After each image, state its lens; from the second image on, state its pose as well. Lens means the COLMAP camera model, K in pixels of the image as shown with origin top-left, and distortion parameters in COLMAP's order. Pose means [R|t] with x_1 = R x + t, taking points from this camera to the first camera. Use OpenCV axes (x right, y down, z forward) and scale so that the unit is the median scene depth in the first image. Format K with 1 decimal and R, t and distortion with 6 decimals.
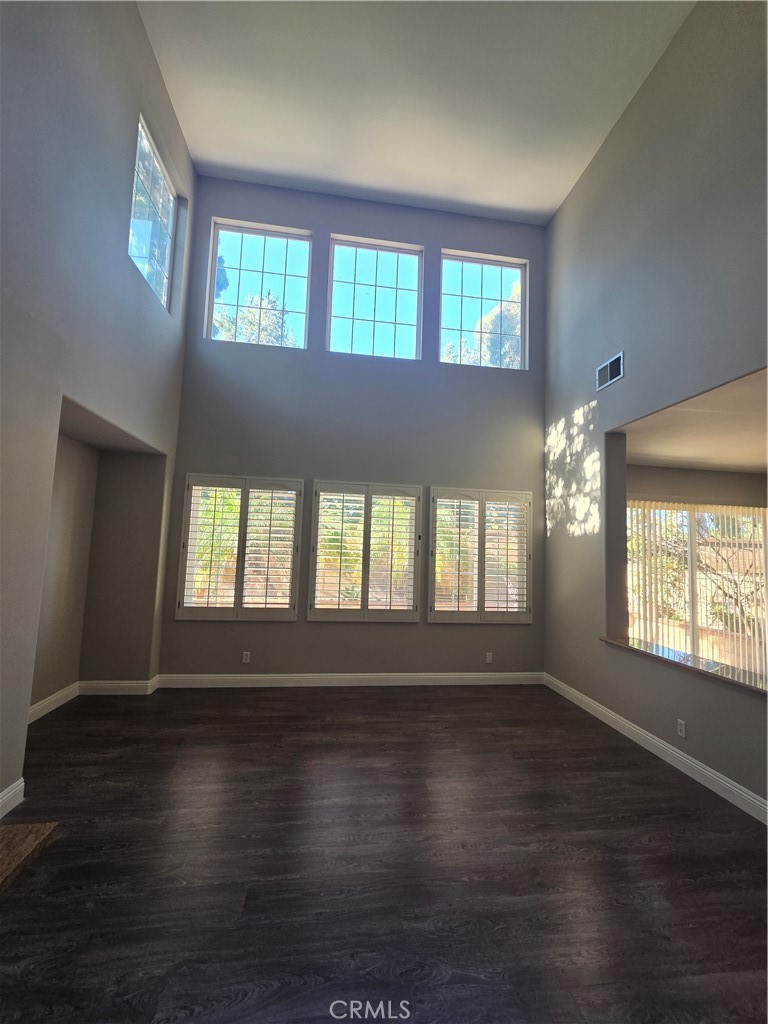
lens RADIAL K [[422.2, 0, 392.5], [0, 422.2, 512.5], [0, 0, 1]] dist [0.004654, 0.000307]
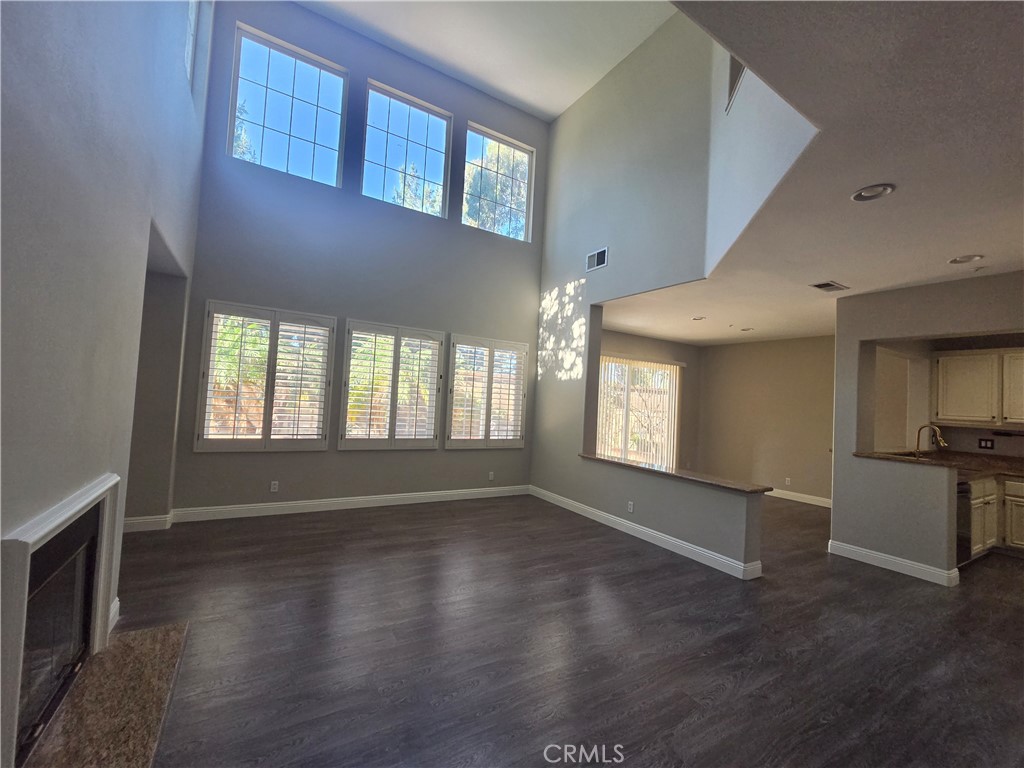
lens RADIAL K [[422.2, 0, 502.6], [0, 422.2, 382.1], [0, 0, 1]] dist [0.004654, 0.000307]
pose [[0.924578, 0.033927, 0.379479, -0.229788], [-0.061298, 0.996298, 0.060276, -0.006770], [-0.376030, -0.078992, 0.923235, -0.139683]]
